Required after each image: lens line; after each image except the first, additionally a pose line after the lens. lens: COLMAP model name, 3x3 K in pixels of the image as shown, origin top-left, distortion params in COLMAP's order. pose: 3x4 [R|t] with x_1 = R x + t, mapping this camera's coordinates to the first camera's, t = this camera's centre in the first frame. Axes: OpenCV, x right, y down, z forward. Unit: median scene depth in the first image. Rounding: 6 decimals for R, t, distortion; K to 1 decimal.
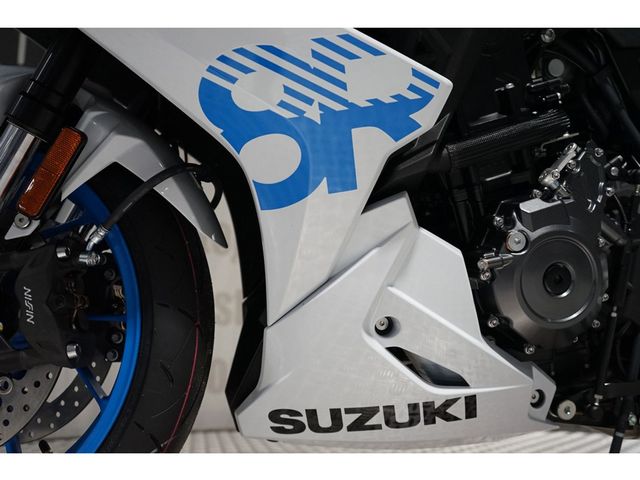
lens RADIAL K [[614.5, 0, 319.3], [0, 614.5, 237.4], [0, 0, 1]] dist [0.059060, 0.000000]
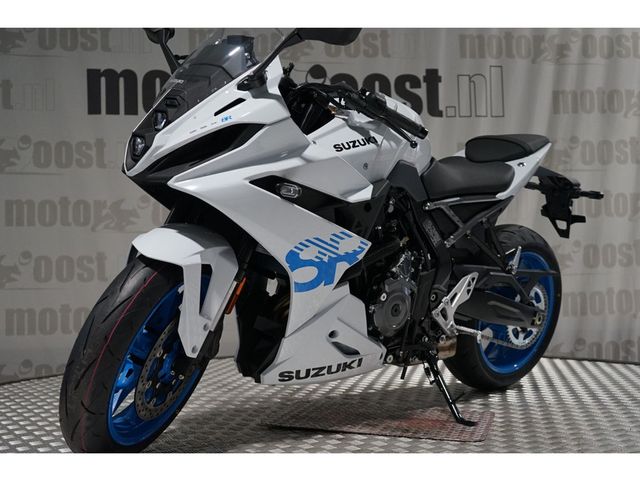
lens RADIAL K [[797.0, 0, 316.5], [0, 797.0, 225.7], [0, 0, 1]] dist [0.021914, 0.000000]
pose [[0.885462, -0.016919, 0.464403, -1.413501], [-0.056929, 0.987861, 0.144534, -0.732241], [-0.461211, -0.154418, 0.873750, -1.644834]]
